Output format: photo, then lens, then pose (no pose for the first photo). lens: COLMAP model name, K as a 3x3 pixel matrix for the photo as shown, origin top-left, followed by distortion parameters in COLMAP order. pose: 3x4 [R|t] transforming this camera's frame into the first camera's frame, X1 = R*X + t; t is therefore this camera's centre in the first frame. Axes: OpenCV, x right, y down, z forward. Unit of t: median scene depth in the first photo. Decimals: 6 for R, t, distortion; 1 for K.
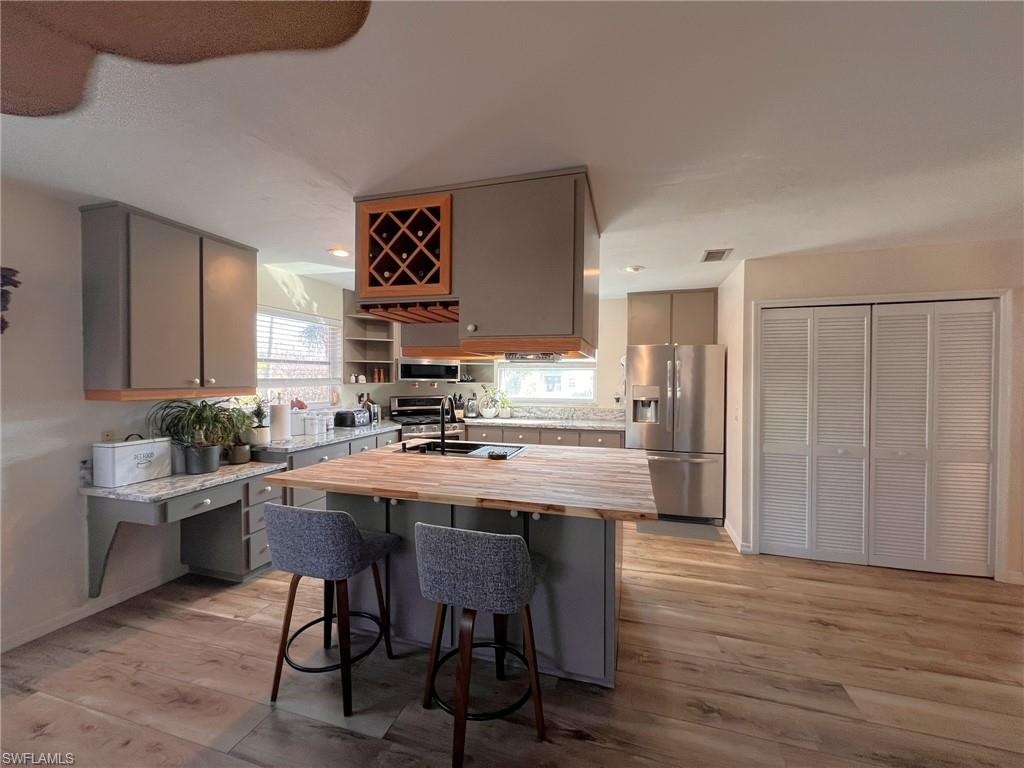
lens RADIAL K [[410.8, 0, 510.9], [0, 410.8, 386.3], [0, 0, 1]] dist [-0.000475, 0.000087]
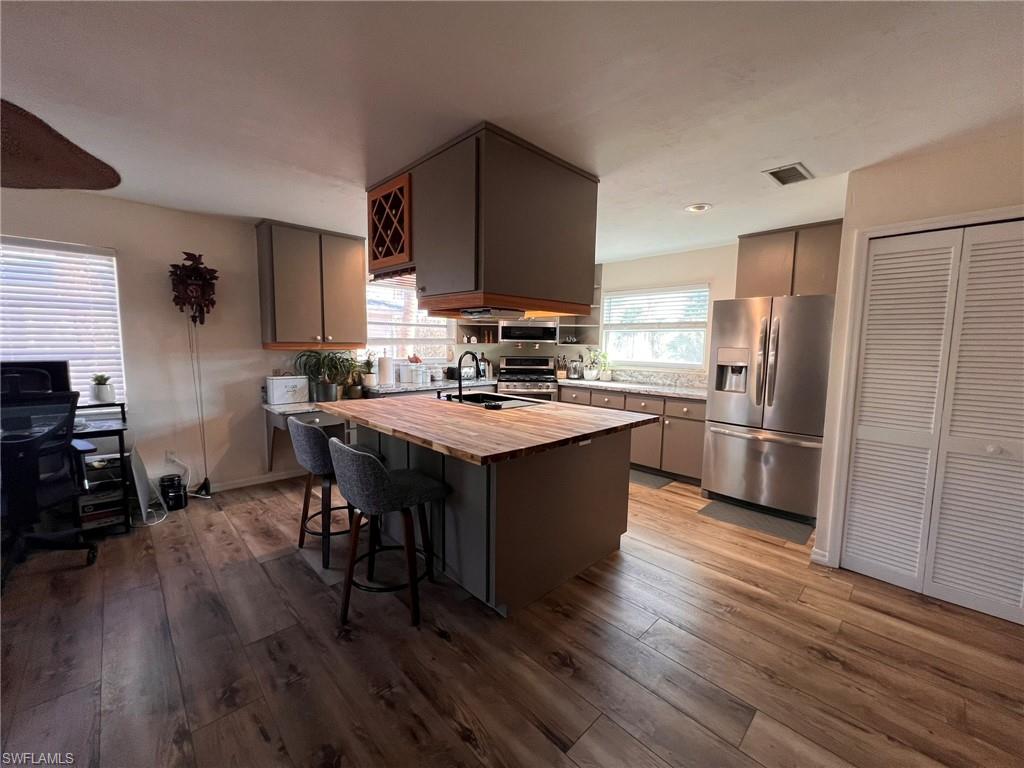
lens RADIAL K [[410.2, 0, 510.8], [0, 410.2, 386.3], [0, 0, 1]] dist [-0.000662, 0.000082]
pose [[0.871506, 0.058578, -0.486873, 0.438257], [-0.019220, 0.996157, 0.085448, 0.017214], [0.490008, -0.065110, 0.869283, 0.058988]]
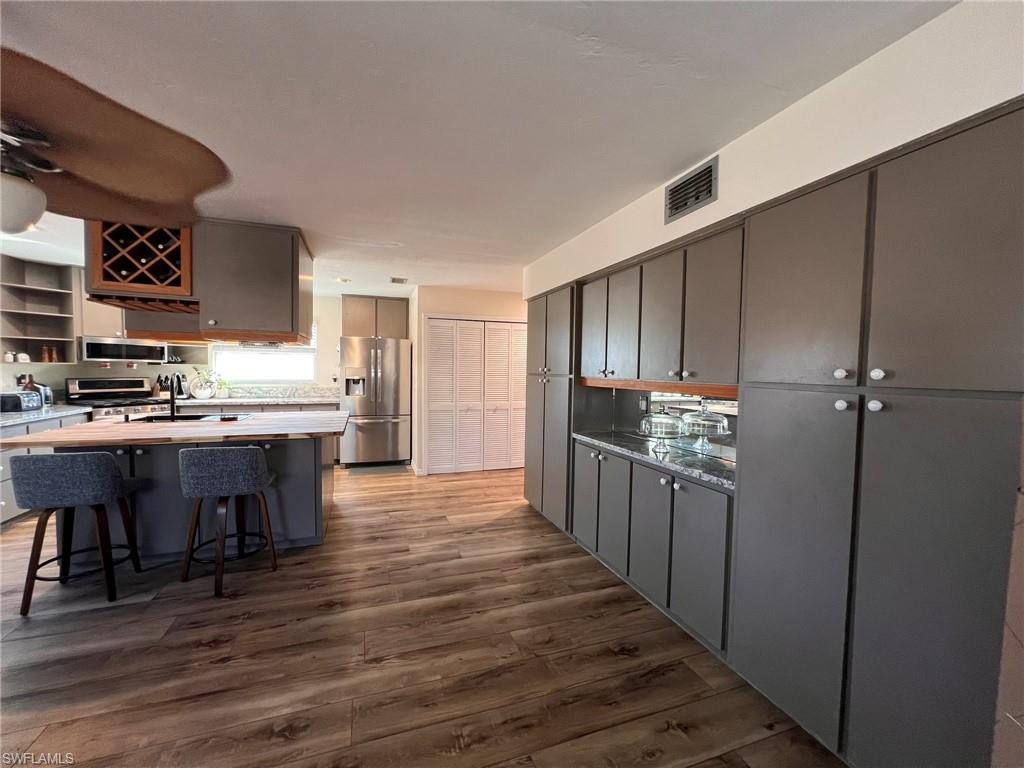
lens RADIAL K [[410.2, 0, 510.8], [0, 410.2, 386.3], [0, 0, 1]] dist [-0.000662, 0.000082]
pose [[0.806592, -0.017305, 0.590855, -0.063384], [-0.001657, 0.999501, 0.031535, 0.019722], [-0.591106, -0.026415, 0.806161, -0.462457]]
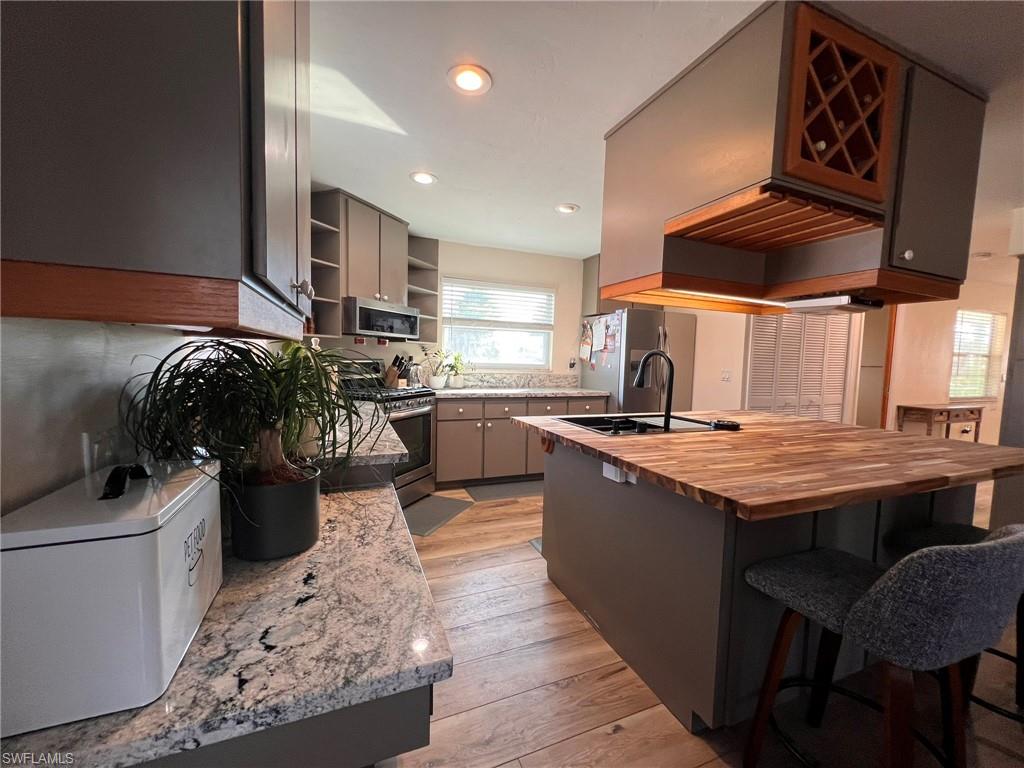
lens RADIAL K [[410.2, 0, 510.8], [0, 410.2, 386.3], [0, 0, 1]] dist [-0.000662, 0.000082]
pose [[0.784689, -0.028529, 0.619233, -0.697508], [-0.012675, 0.997993, 0.062041, 0.037737], [-0.619760, -0.056532, 0.782753, 0.515482]]
